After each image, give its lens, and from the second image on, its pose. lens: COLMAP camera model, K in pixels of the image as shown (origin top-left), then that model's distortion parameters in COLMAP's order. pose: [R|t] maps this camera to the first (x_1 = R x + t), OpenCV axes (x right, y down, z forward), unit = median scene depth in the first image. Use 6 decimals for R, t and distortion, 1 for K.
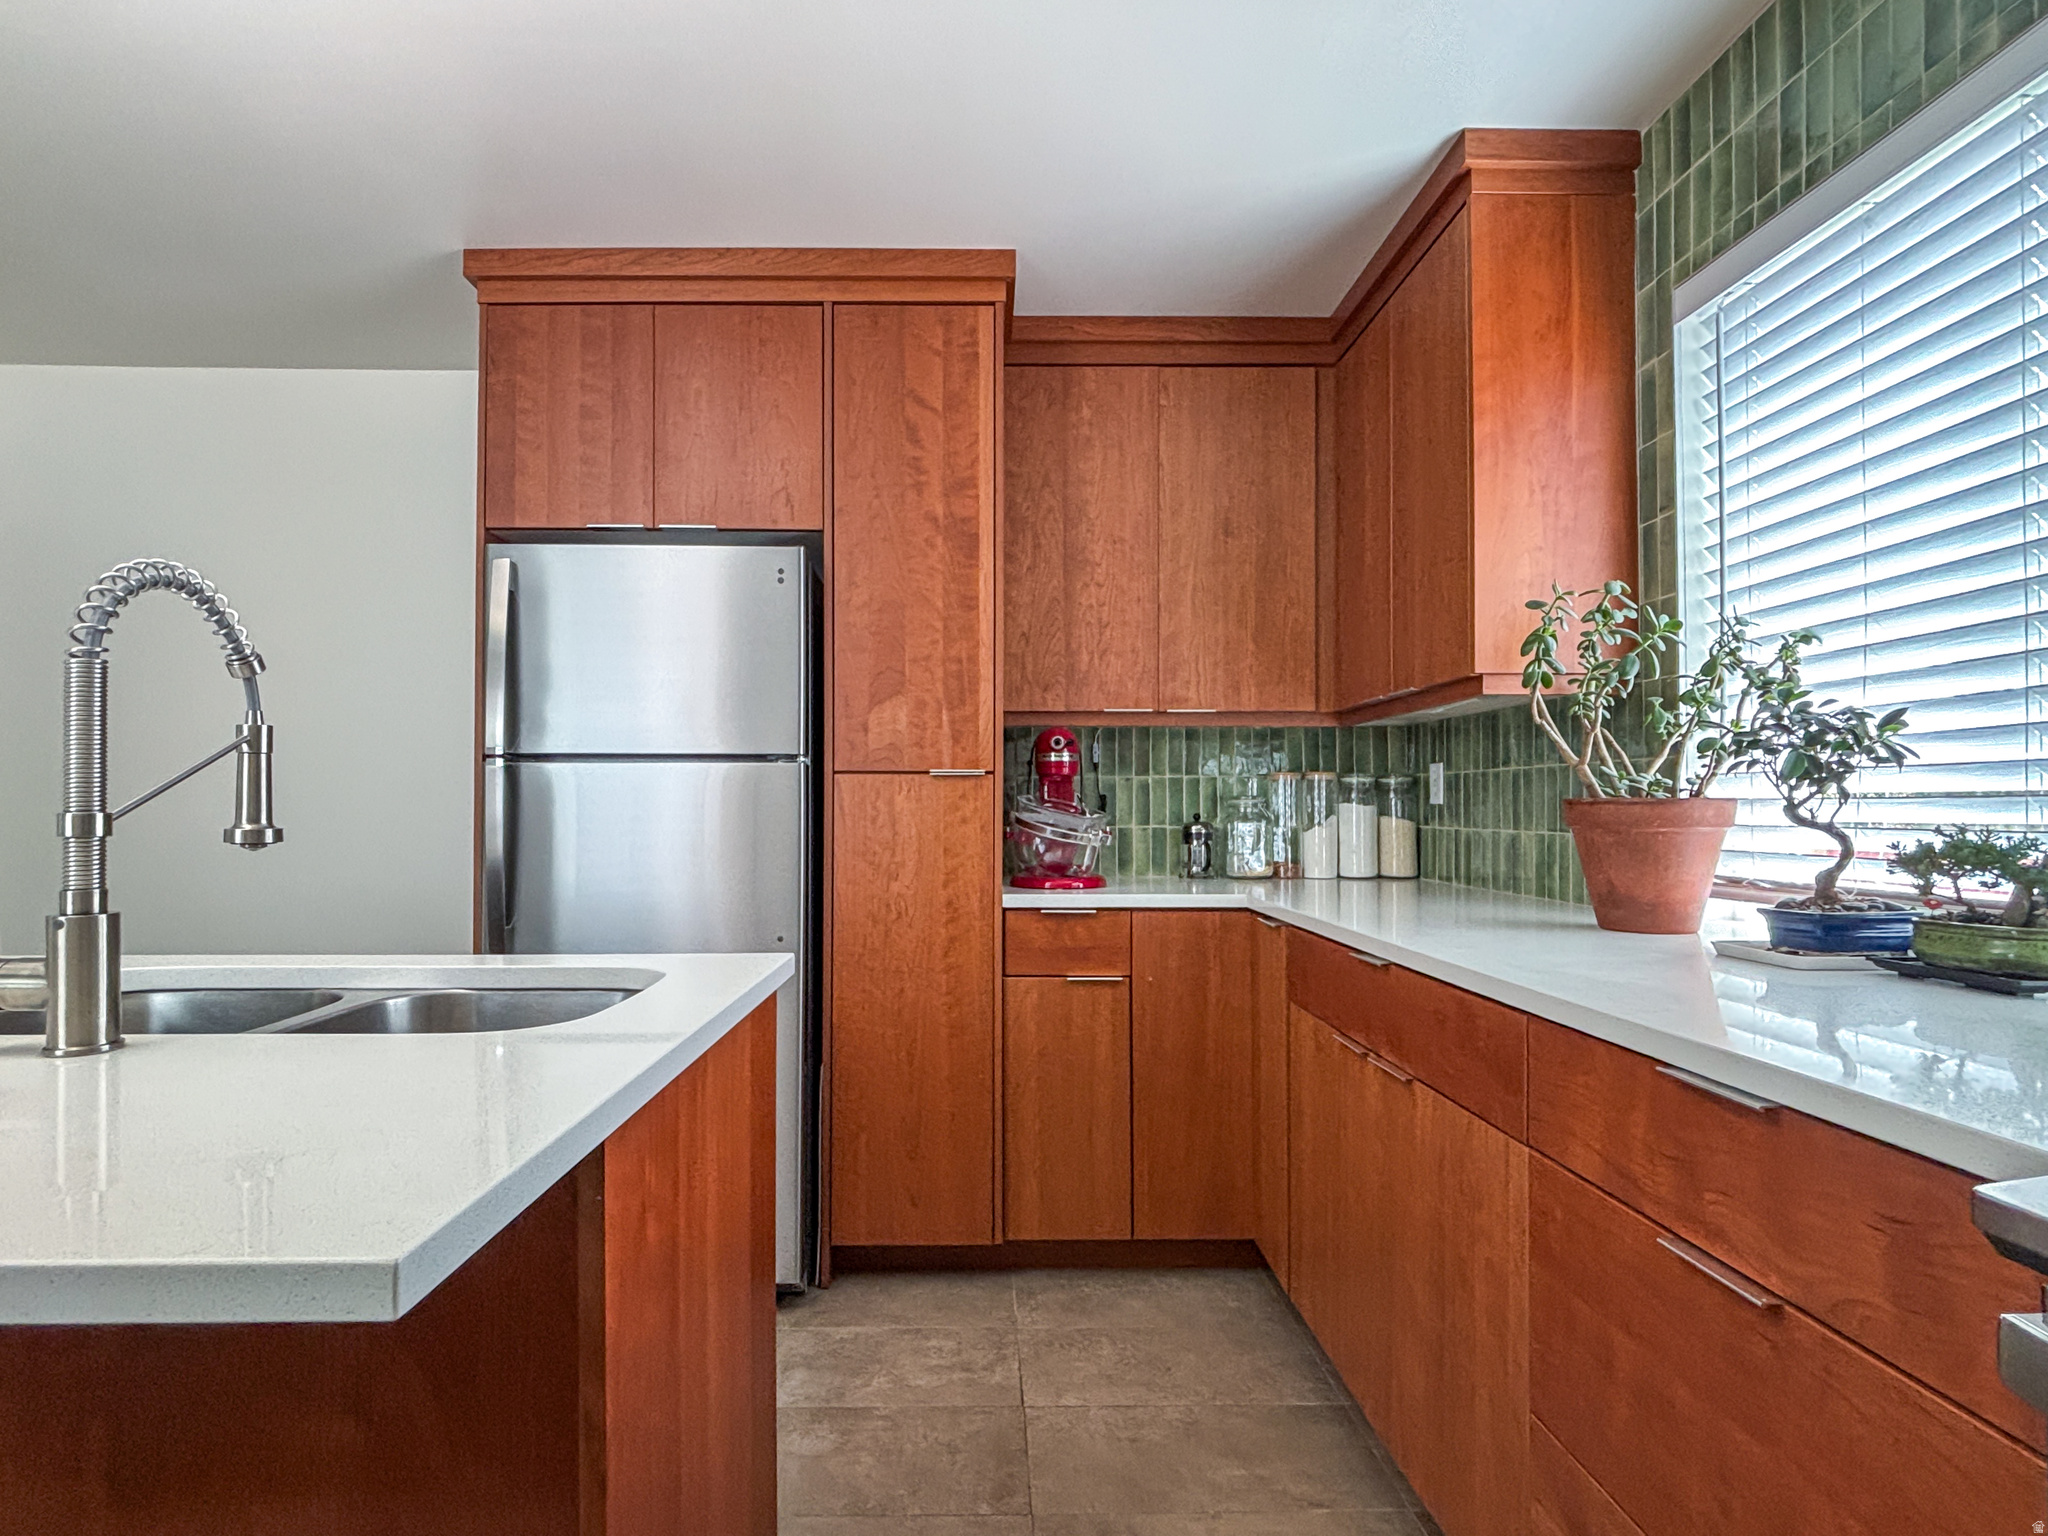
lens RADIAL K [[1052.4, 0, 1010.1], [0, 1052.4, 796.7], [0, 0, 1]] dist [-0.004247, -0.000650]
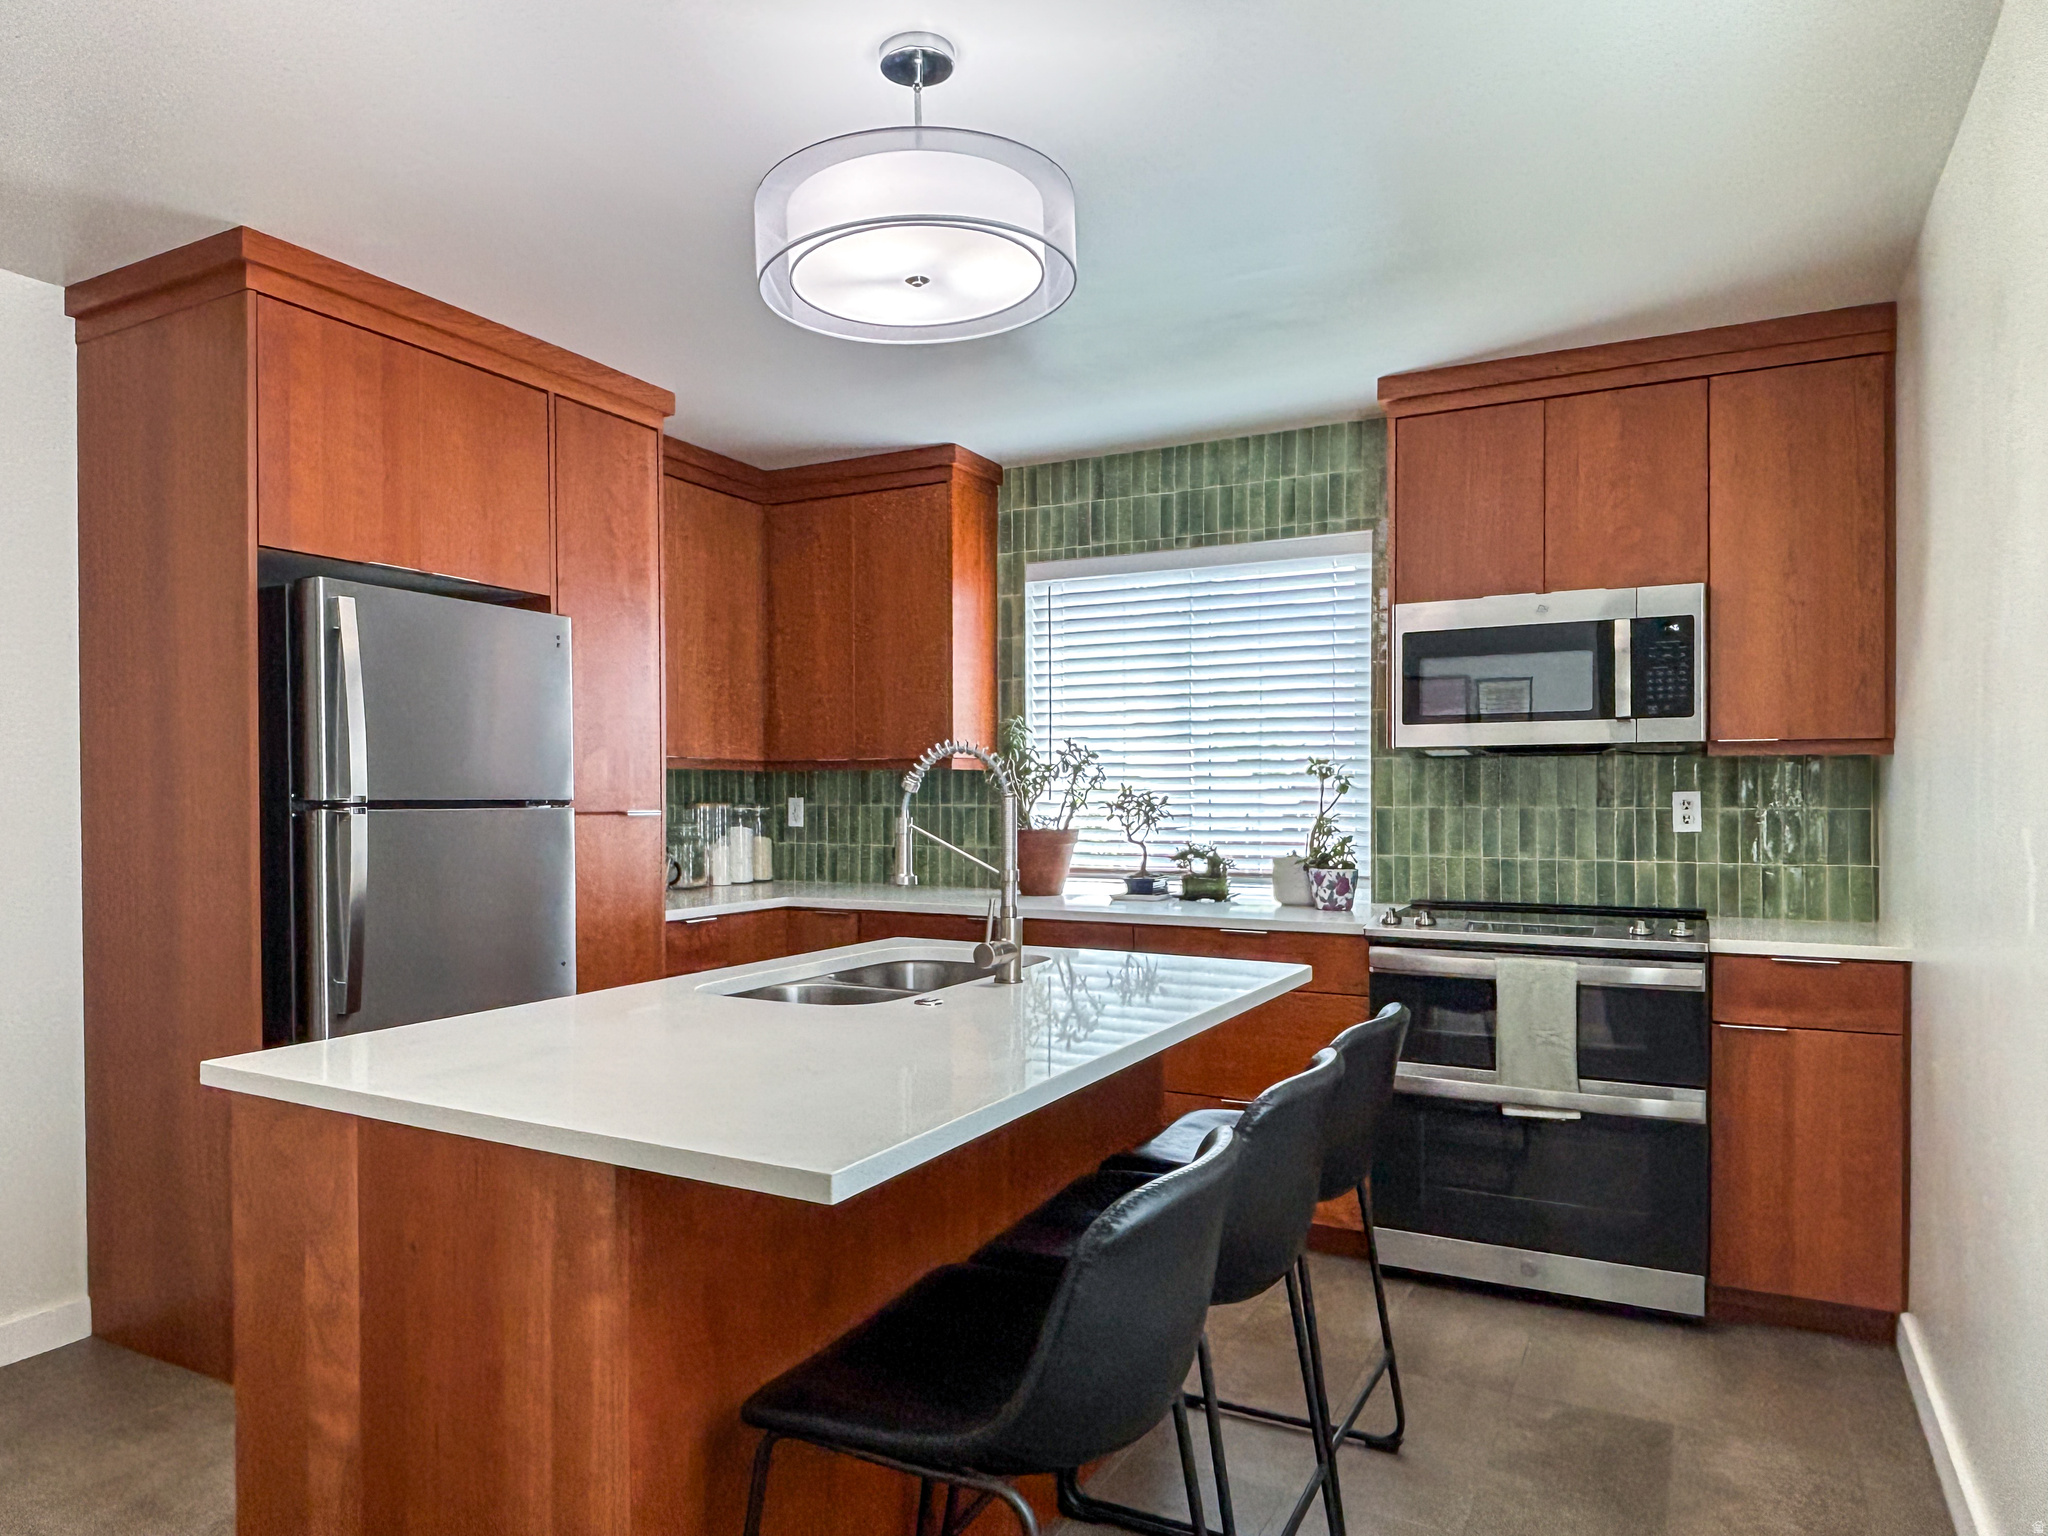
lens RADIAL K [[1301.0, 0, 1024.0], [0, 1301.0, 768.0], [0, 0, 1]] dist [0.072897, -0.127095]
pose [[0.474317, 0.019776, 0.880132, -1.392210], [-0.011921, 0.999800, -0.016041, -0.066504], [-0.880273, -0.002884, 0.474458, -0.126251]]
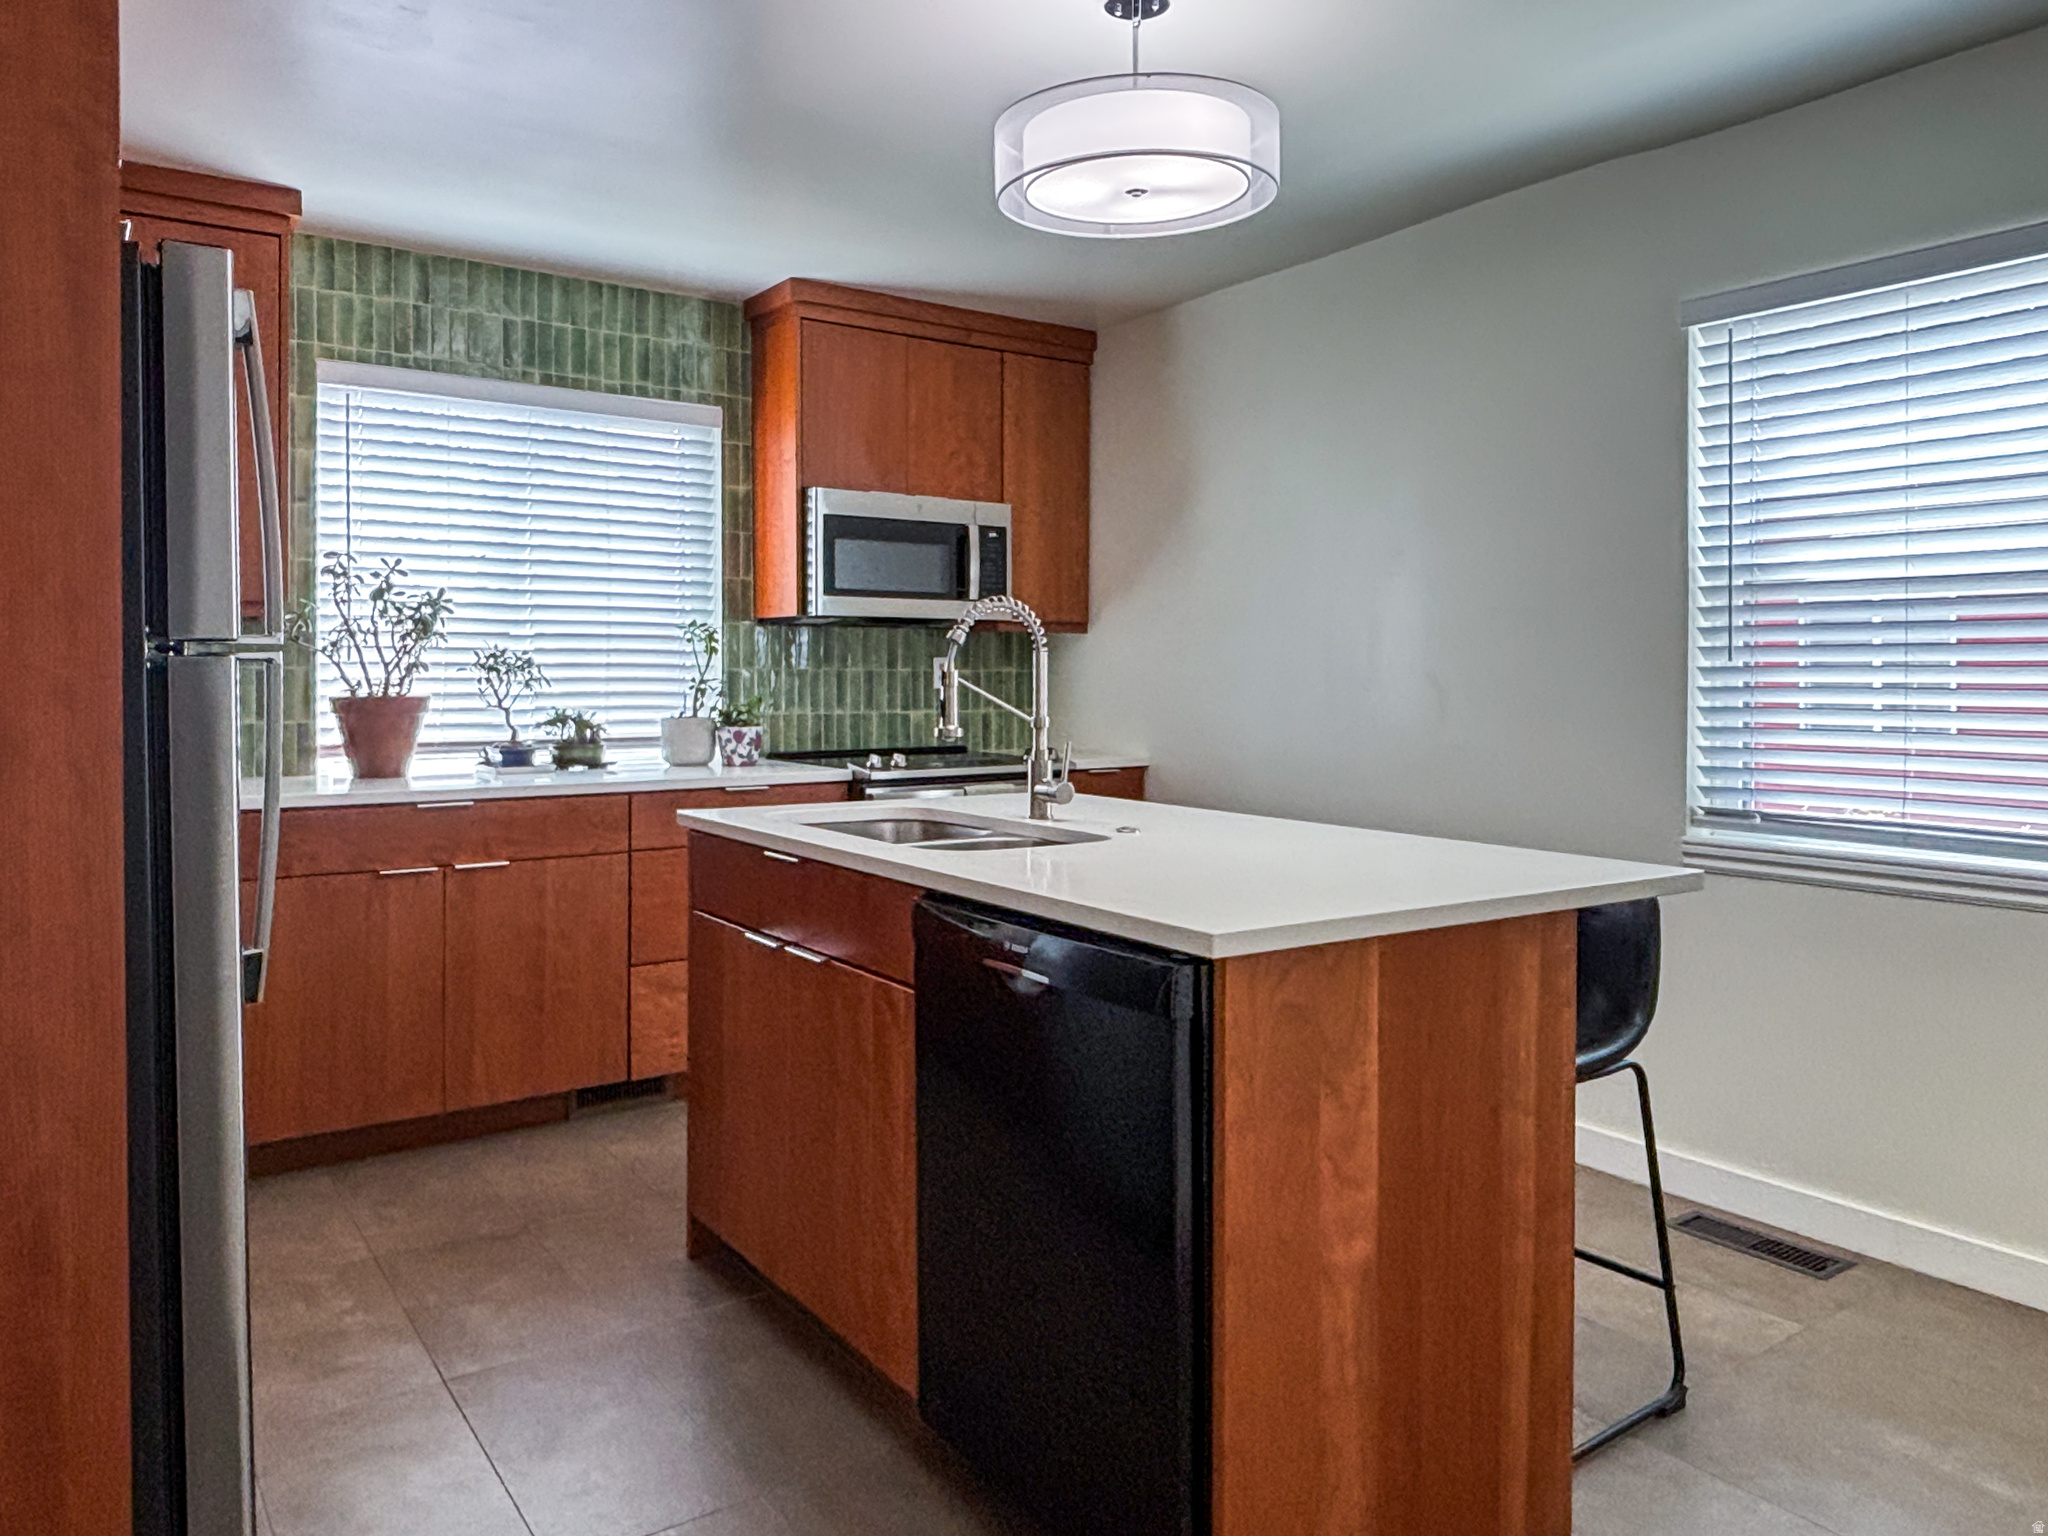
lens RADIAL K [[1353.2, 0, 1024.2], [0, 1353.2, 664.2], [0, 0, 1]] dist [0.000999, -0.000965]
pose [[-0.562003, 0.003611, 0.827128, -1.466502], [-0.013669, 0.999813, -0.013652, -0.029987], [-0.827022, -0.018979, -0.561848, 1.180784]]
